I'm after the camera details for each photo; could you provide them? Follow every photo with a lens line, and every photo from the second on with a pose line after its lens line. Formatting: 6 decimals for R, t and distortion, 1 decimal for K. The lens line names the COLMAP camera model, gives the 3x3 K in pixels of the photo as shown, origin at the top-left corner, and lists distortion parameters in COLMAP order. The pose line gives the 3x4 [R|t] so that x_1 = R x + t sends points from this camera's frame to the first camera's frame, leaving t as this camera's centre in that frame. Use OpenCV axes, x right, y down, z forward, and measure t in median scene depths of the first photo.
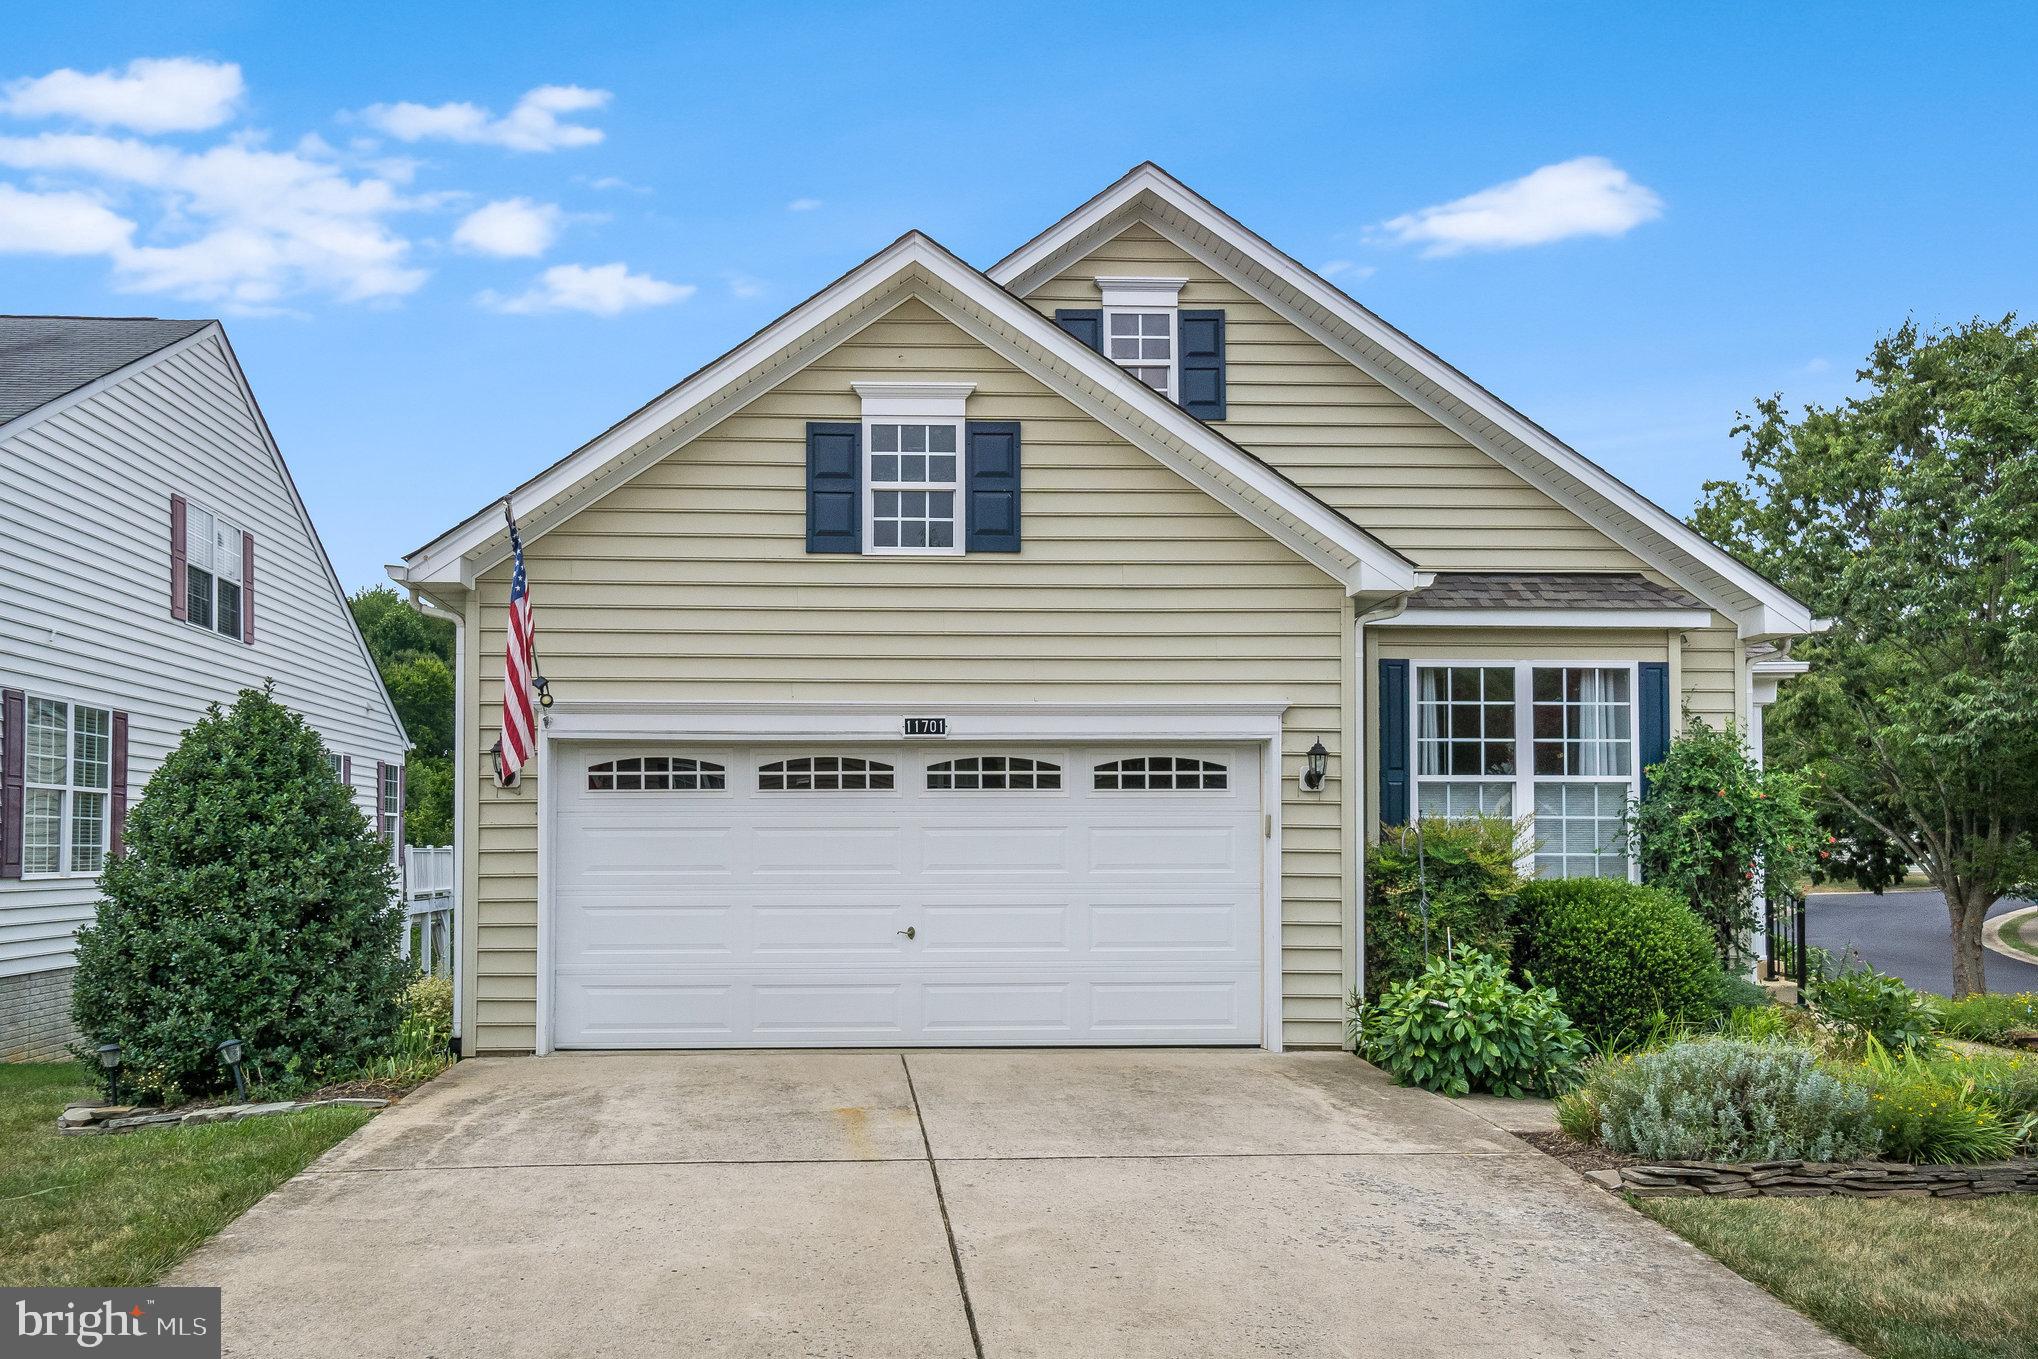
lens RADIAL K [[1594.4, 0, 1018.0], [0, 1594.4, 695.5], [0, 0, 1]] dist [0.012020, 0.000320]
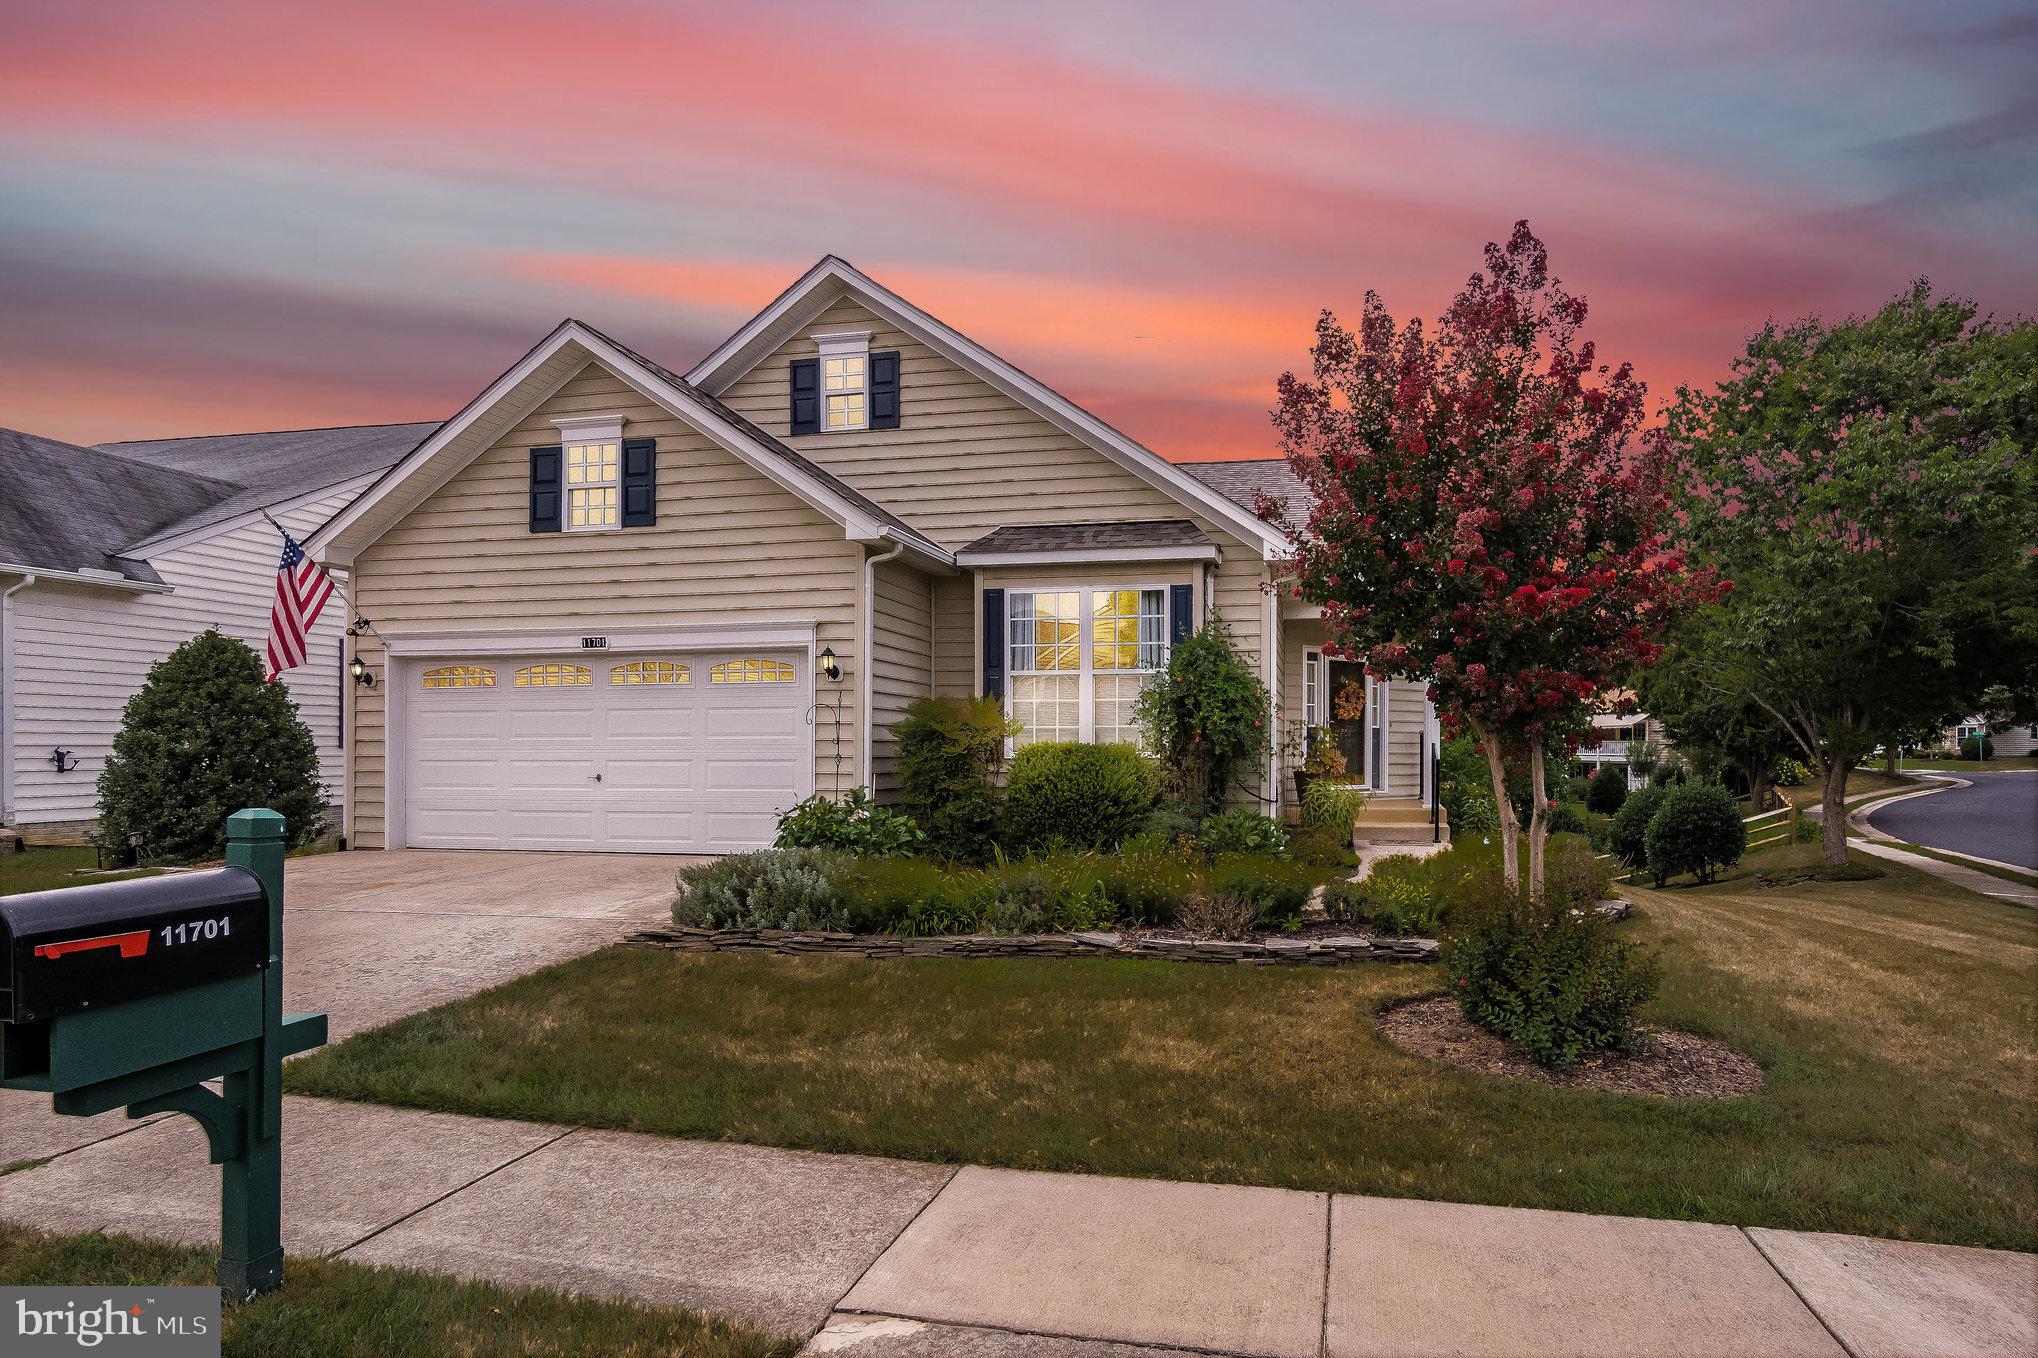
lens RADIAL K [[1076.9, 0, 1019.3], [0, 1076.9, 668.6], [0, 0, 1]] dist [-0.026853, -0.000315]
pose [[0.973852, -0.019003, -0.226389, 0.560050], [0.026322, 0.999222, 0.029353, 0.024064], [0.225655, -0.034545, 0.973595, 0.088240]]
